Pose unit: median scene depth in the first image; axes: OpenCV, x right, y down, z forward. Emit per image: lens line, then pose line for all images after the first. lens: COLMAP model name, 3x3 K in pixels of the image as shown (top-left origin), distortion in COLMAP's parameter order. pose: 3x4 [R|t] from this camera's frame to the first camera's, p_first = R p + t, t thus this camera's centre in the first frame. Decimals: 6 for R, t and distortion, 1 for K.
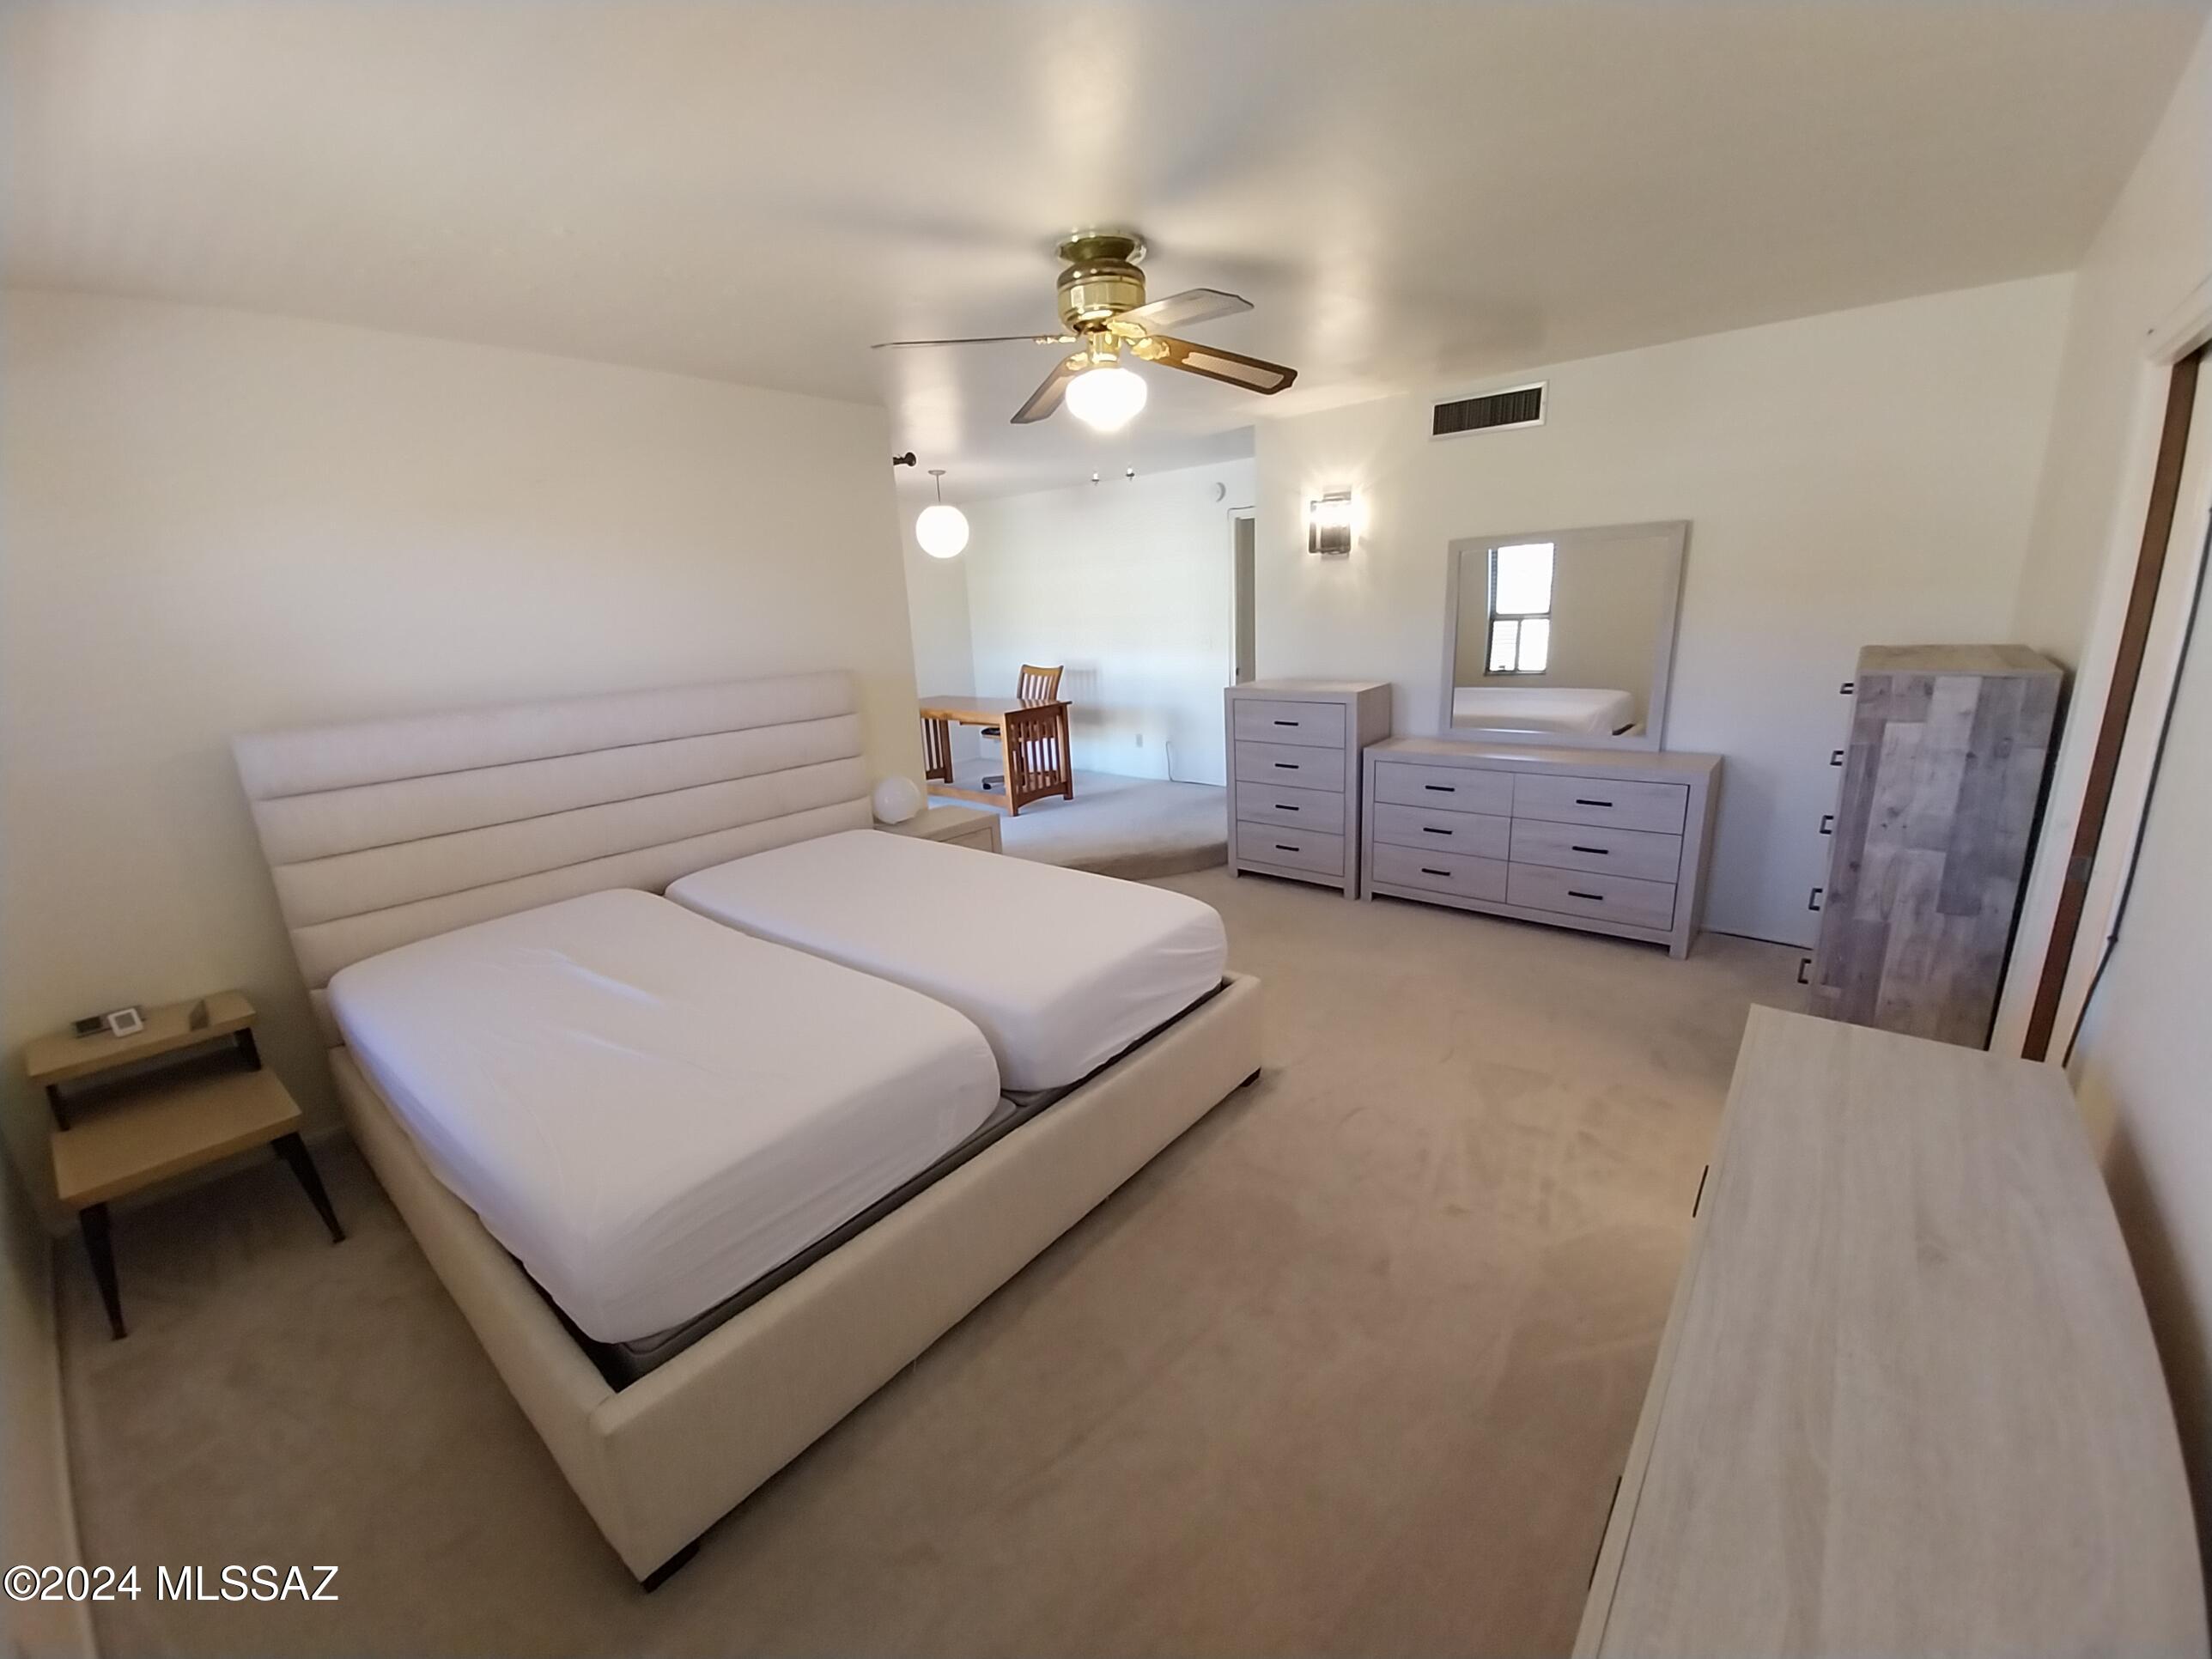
lens RADIAL K [[884.8, 0, 1111.1], [0, 884.8, 835.3], [0, 0, 1]] dist [0.000582, -0.007683]
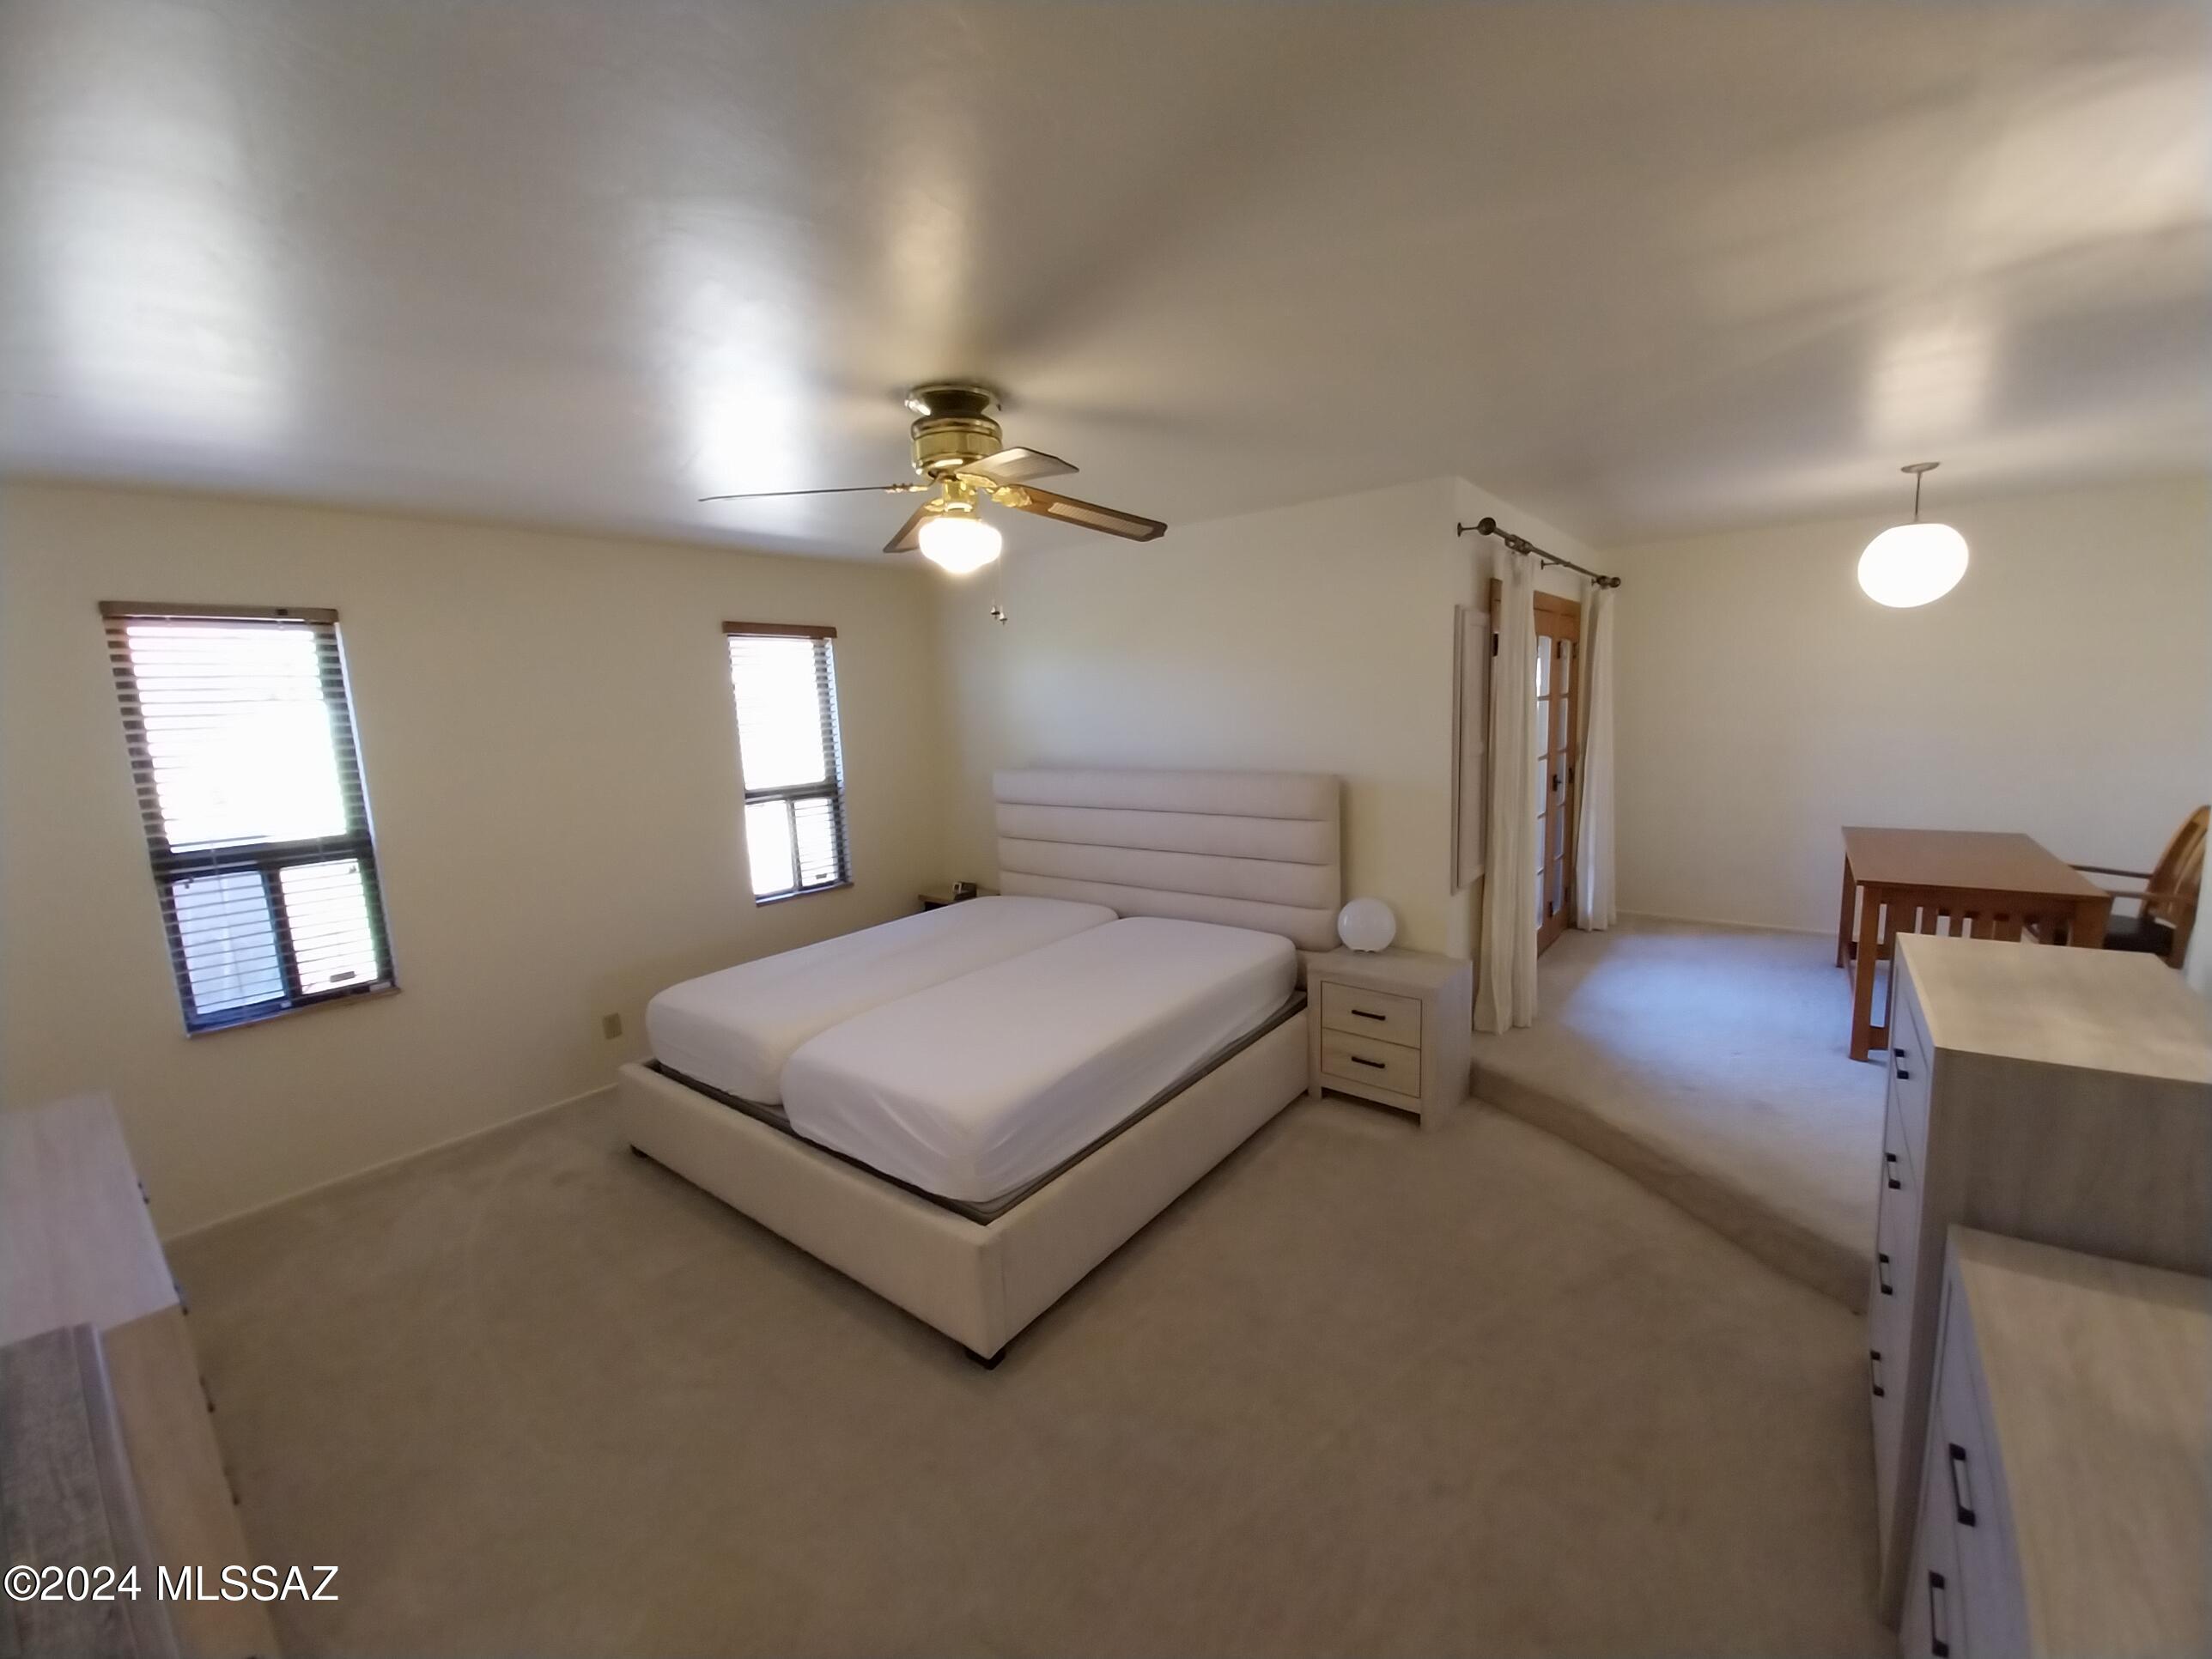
lens RADIAL K [[884.8, 0, 1111.1], [0, 884.8, 835.3], [0, 0, 1]] dist [0.000582, -0.007683]
pose [[0.030135, 0.202502, -0.978818, 0.820402], [-0.216497, 0.957339, 0.191393, -0.334700], [0.975818, 0.206144, 0.072690, 0.945009]]
